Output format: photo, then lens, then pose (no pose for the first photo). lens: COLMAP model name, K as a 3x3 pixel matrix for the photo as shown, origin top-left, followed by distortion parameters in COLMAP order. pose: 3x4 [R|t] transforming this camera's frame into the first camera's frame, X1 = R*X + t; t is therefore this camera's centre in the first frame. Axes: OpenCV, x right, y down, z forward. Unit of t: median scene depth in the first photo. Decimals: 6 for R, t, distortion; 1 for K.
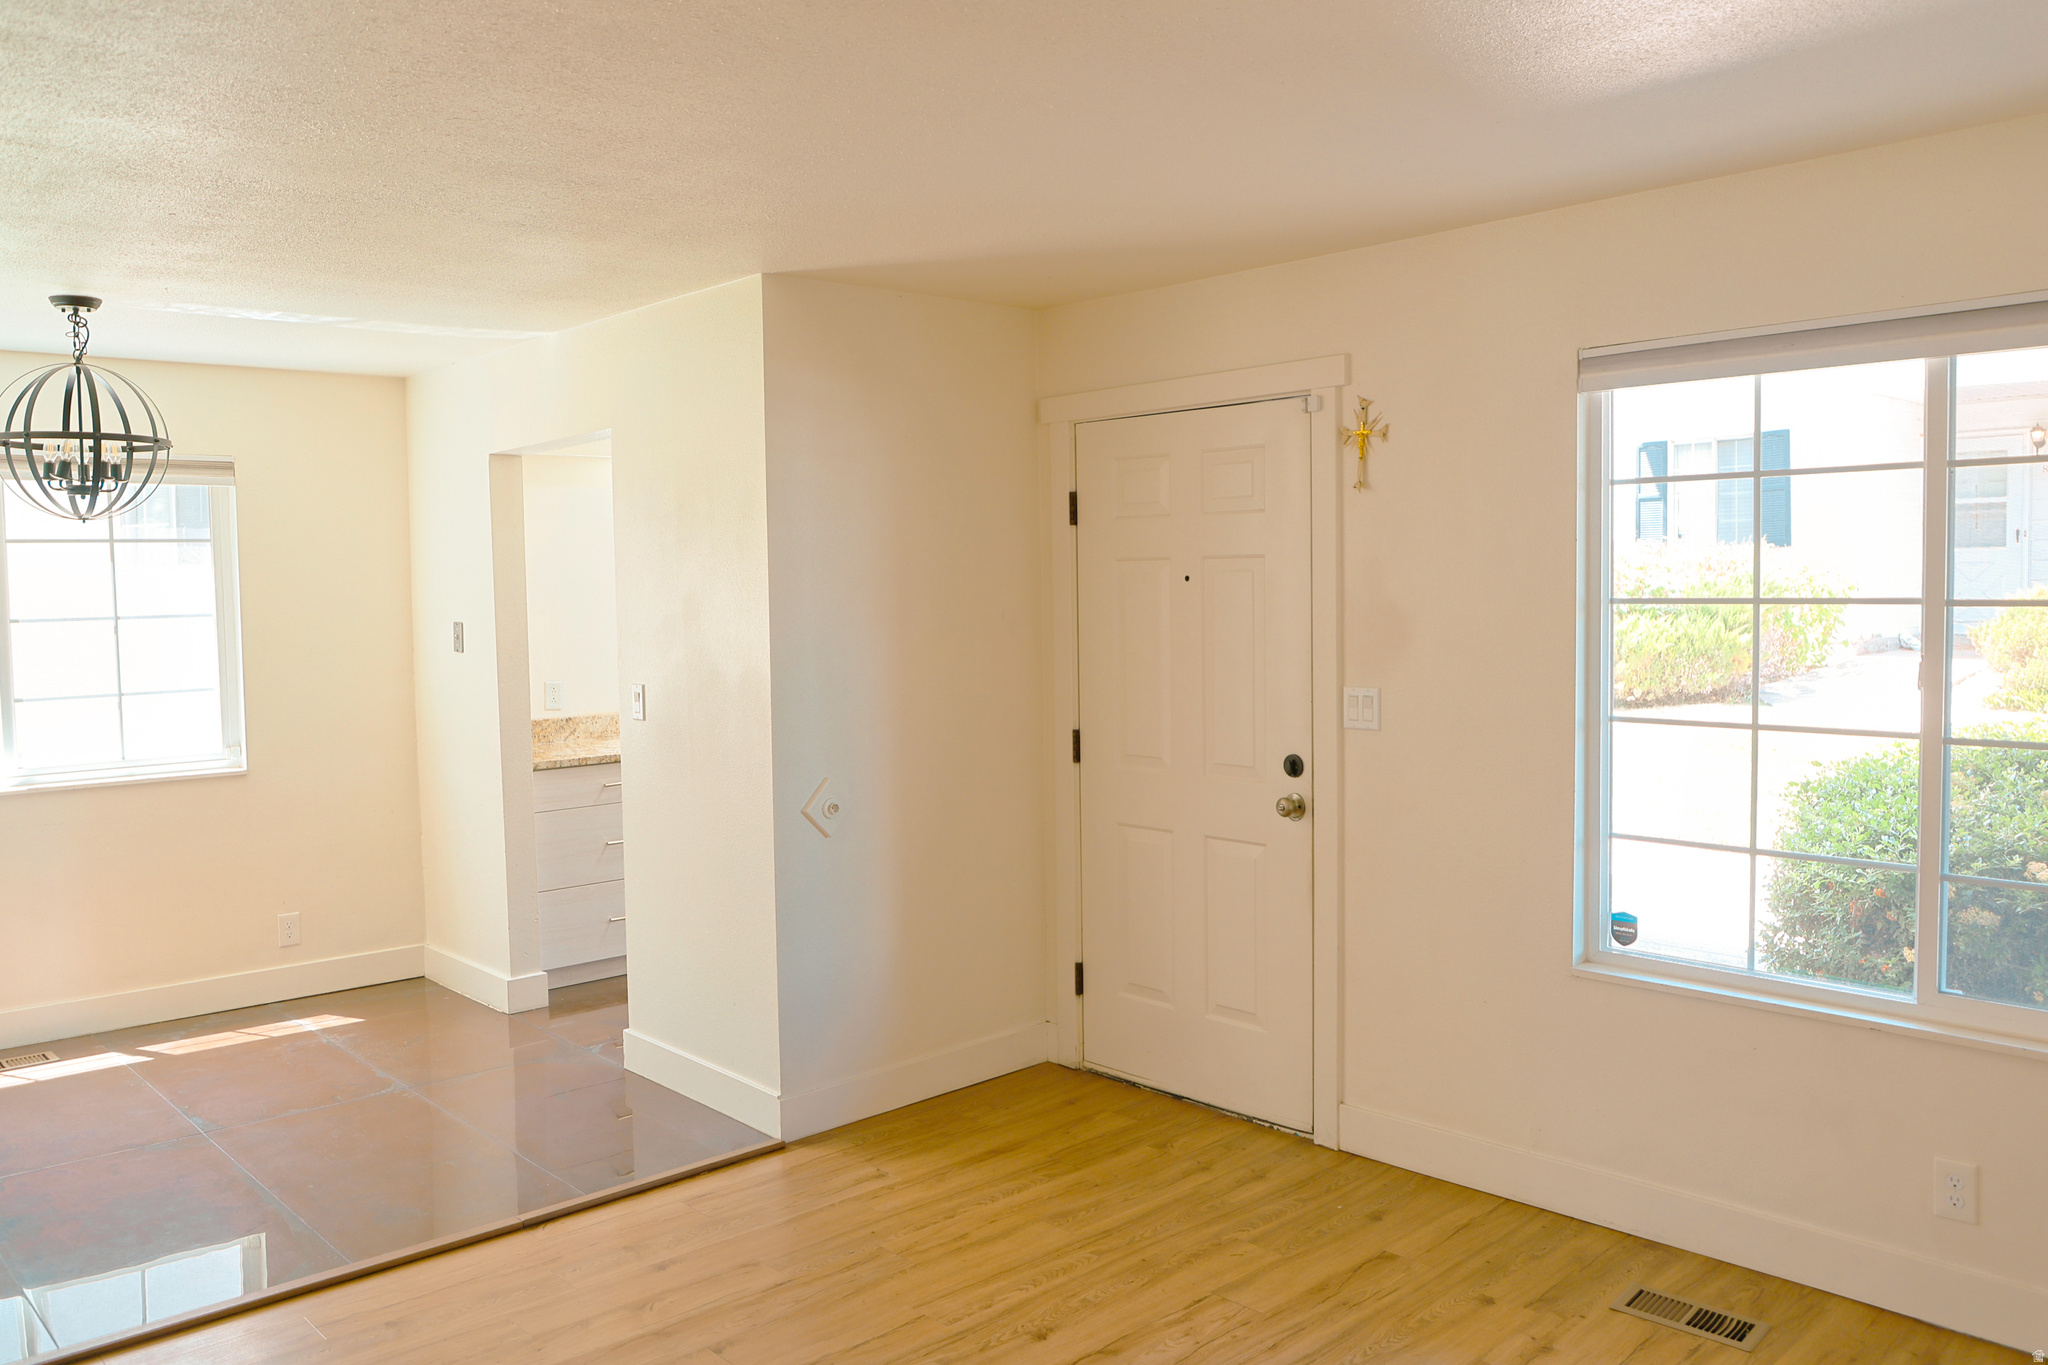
lens RADIAL K [[1590.5, 0, 1032.5], [0, 1590.5, 673.6], [0, 0, 1]] dist [-0.052808, 0.036562]
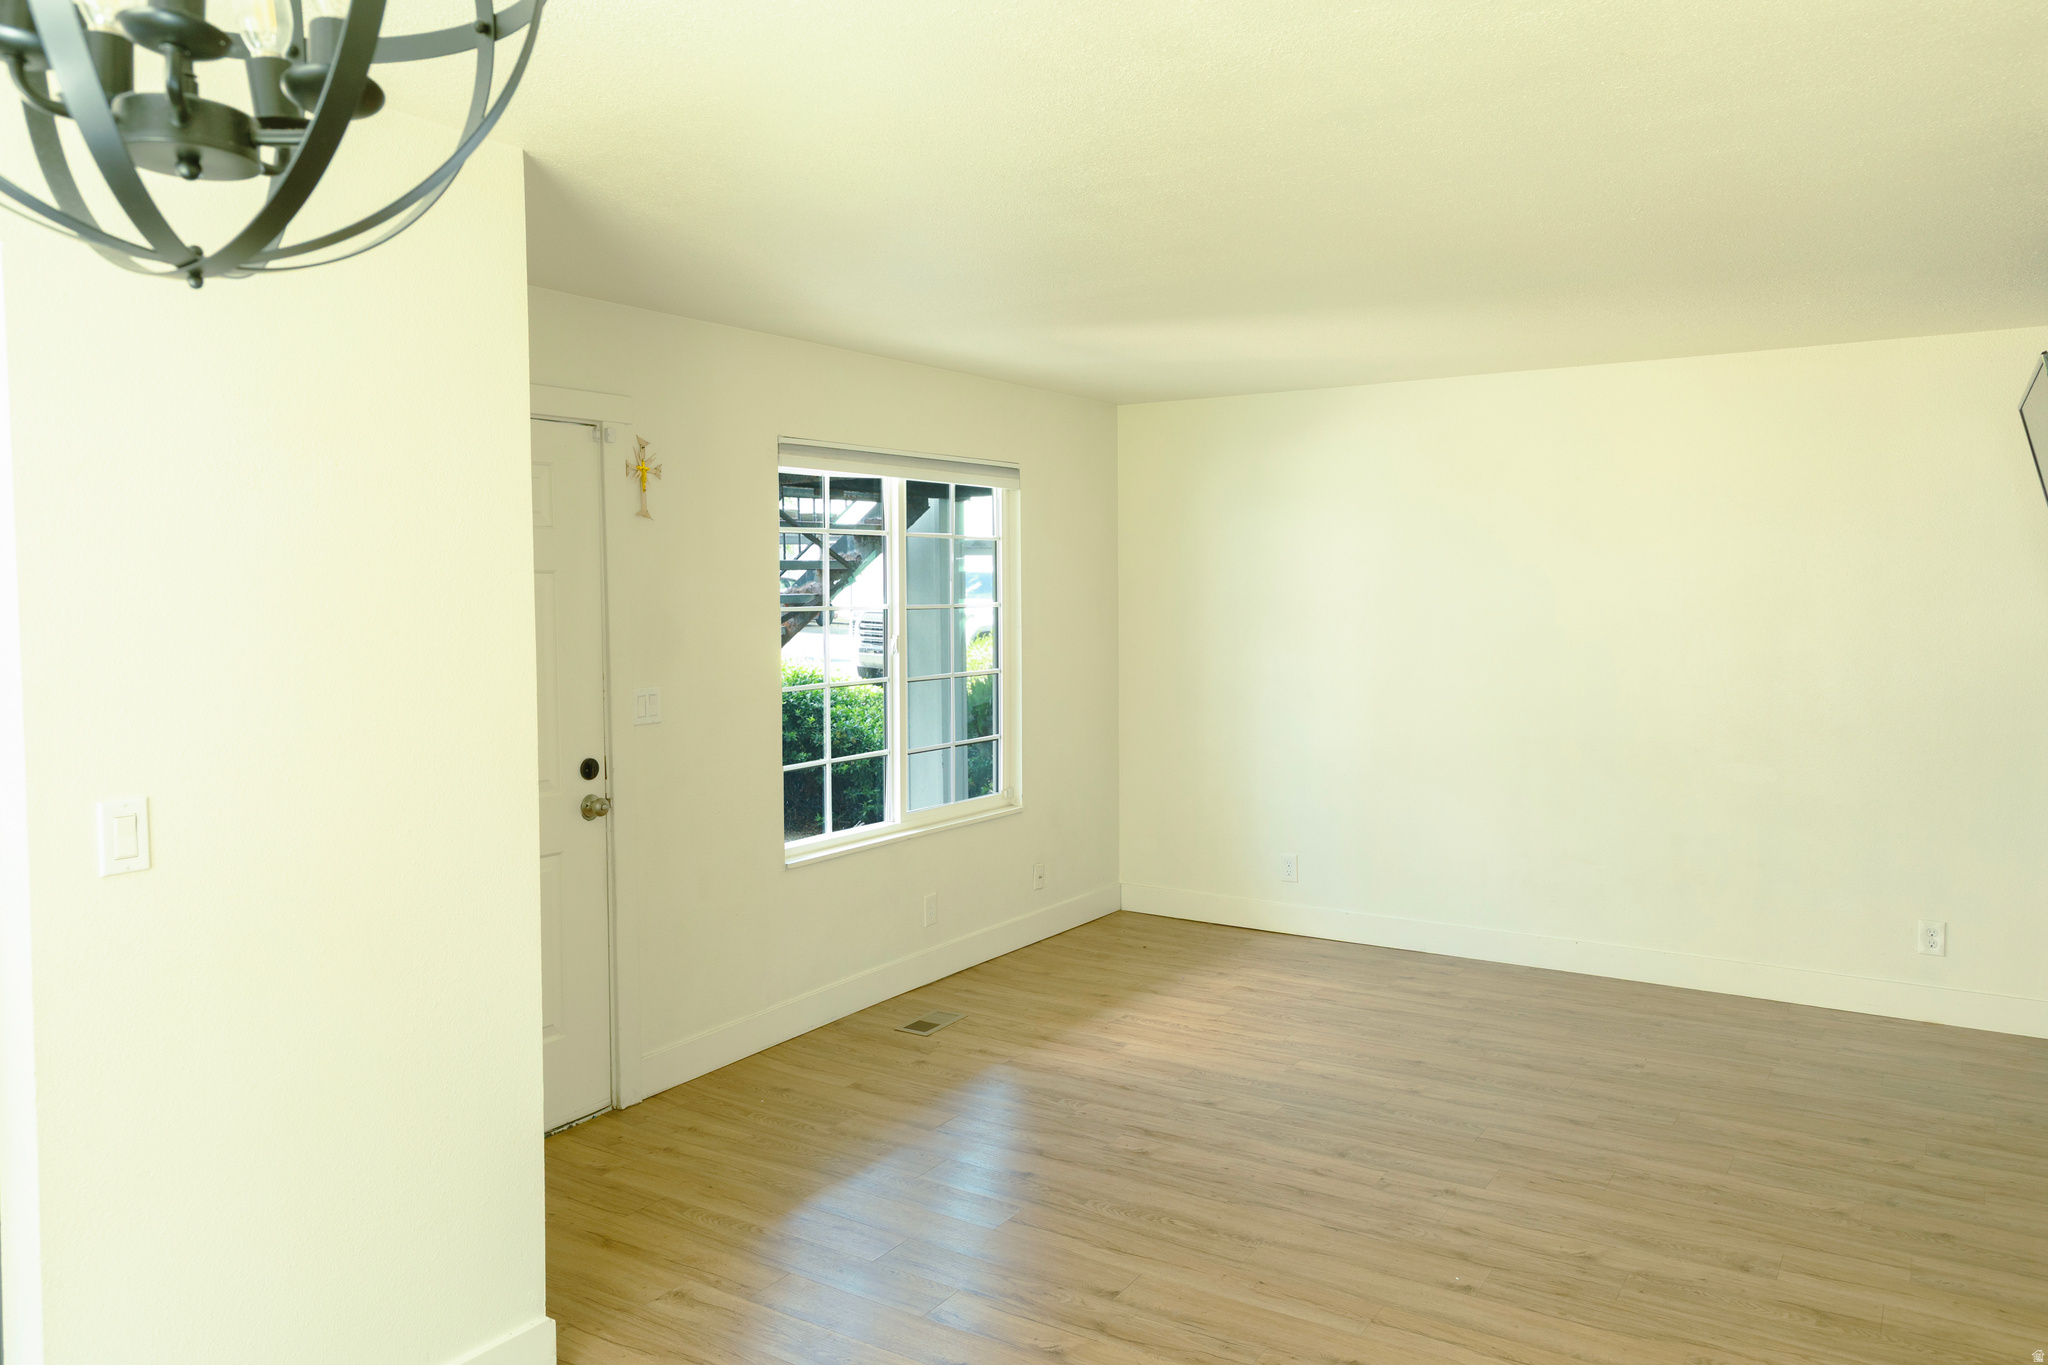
lens RADIAL K [[1472.5, 0, 1019.8], [0, 1472.5, 665.2], [0, 0, 1]] dist [0.037831, -0.001345]
pose [[-0.257028, -0.038477, 0.965638, -0.911269], [0.063086, 0.996408, 0.056495, -0.051788], [-0.964343, 0.075439, -0.253677, 1.016629]]
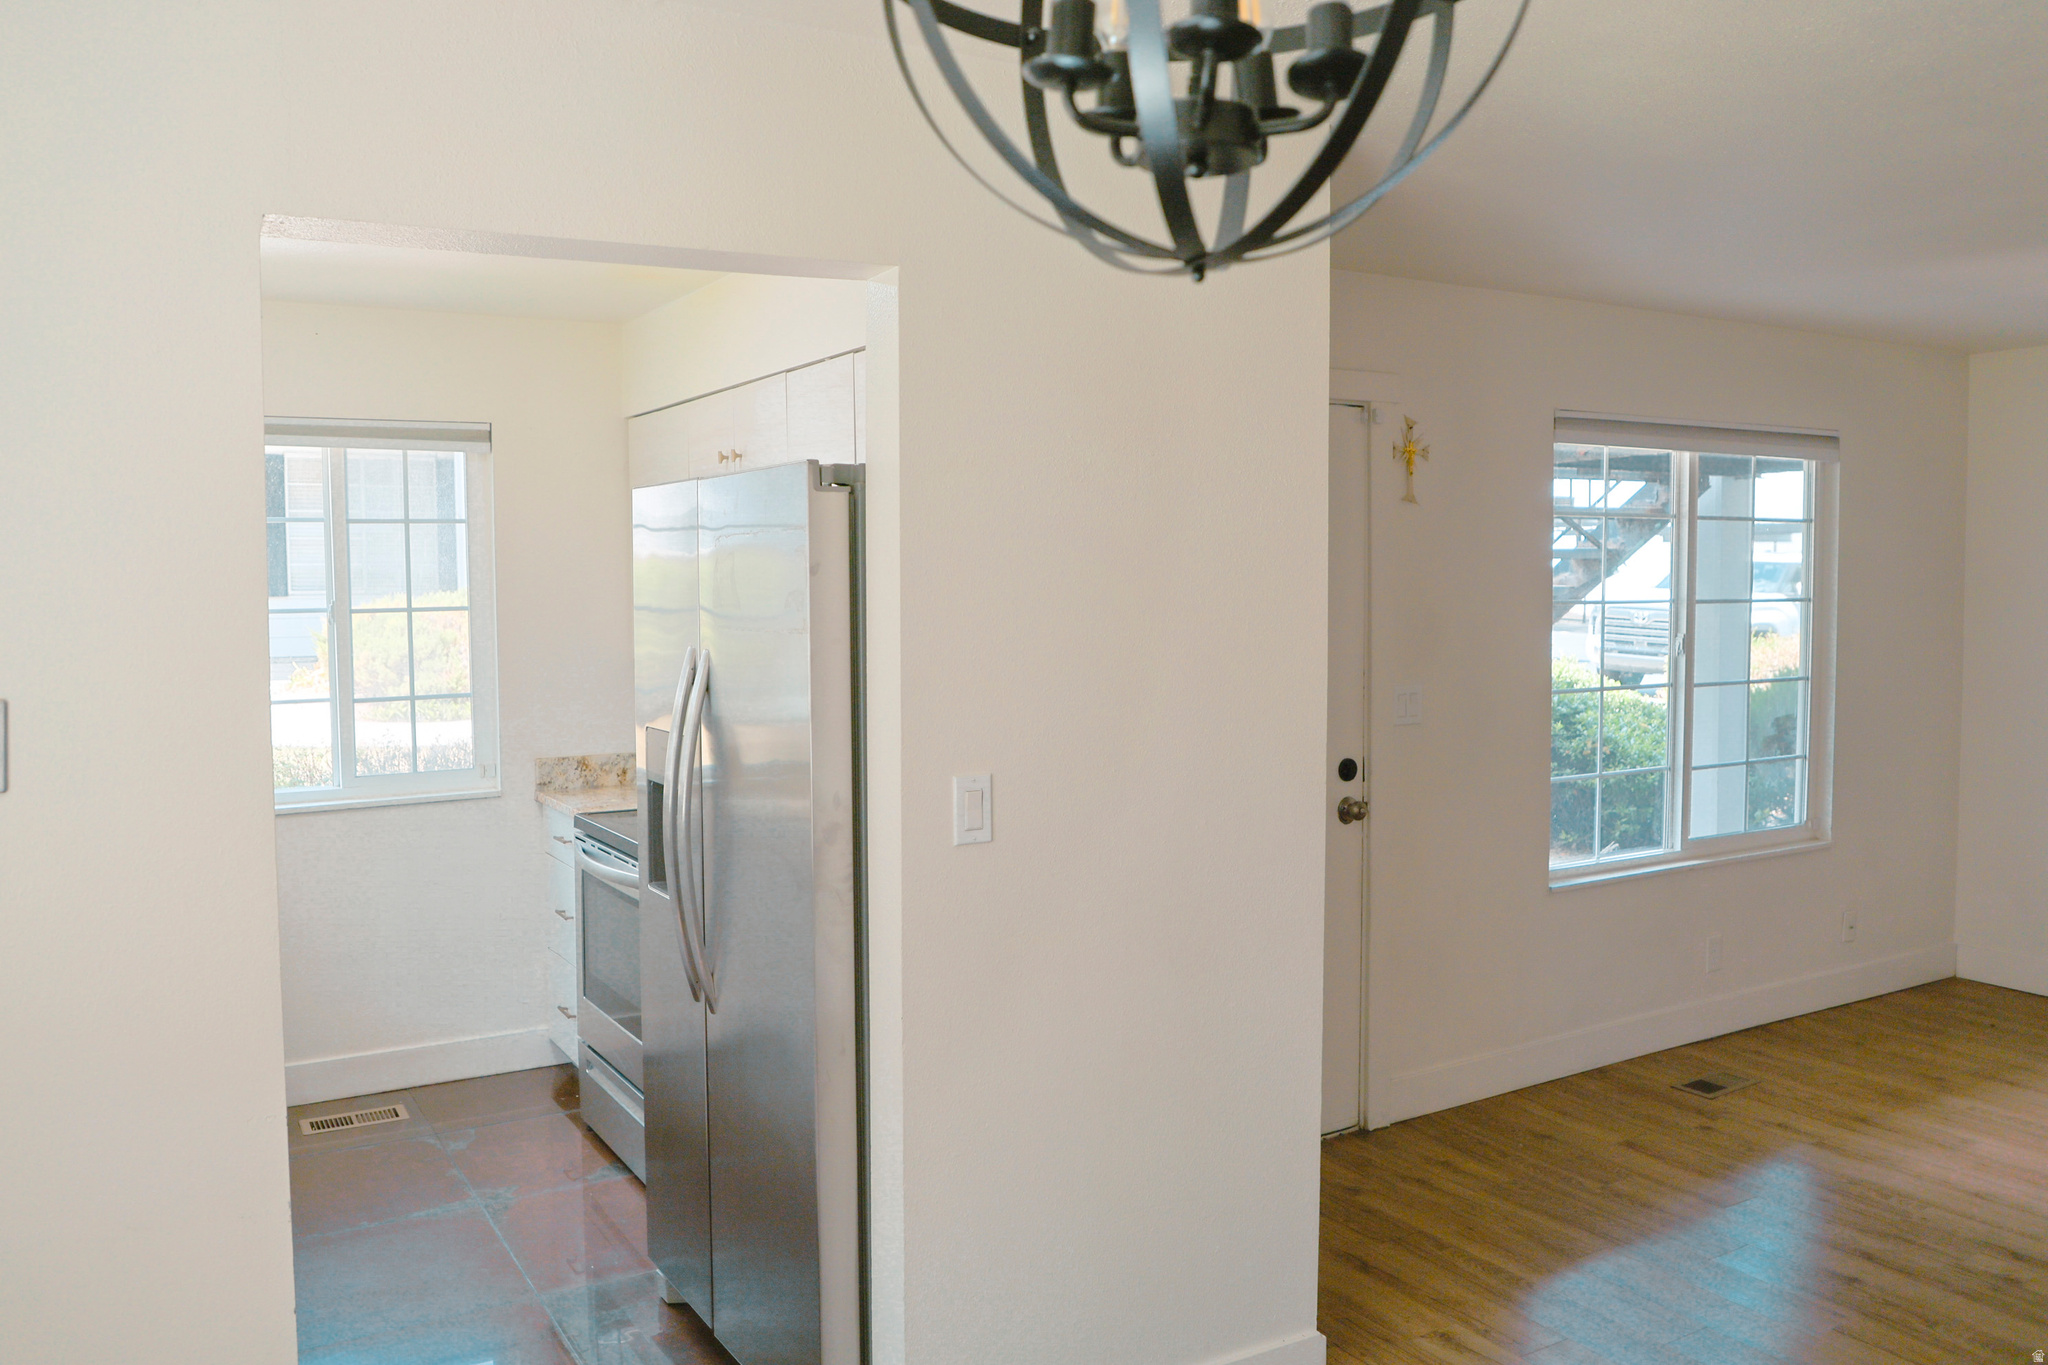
lens RADIAL K [[1590.5, 0, 1019.8], [0, 1590.5, 666.4], [0, 0, 1]] dist [-0.052808, 0.036562]
pose [[0.191032, -0.041935, 0.980688, -0.906904], [0.056413, 0.997905, 0.031682, -0.053805], [-0.979962, 0.049271, 0.192997, 1.057023]]
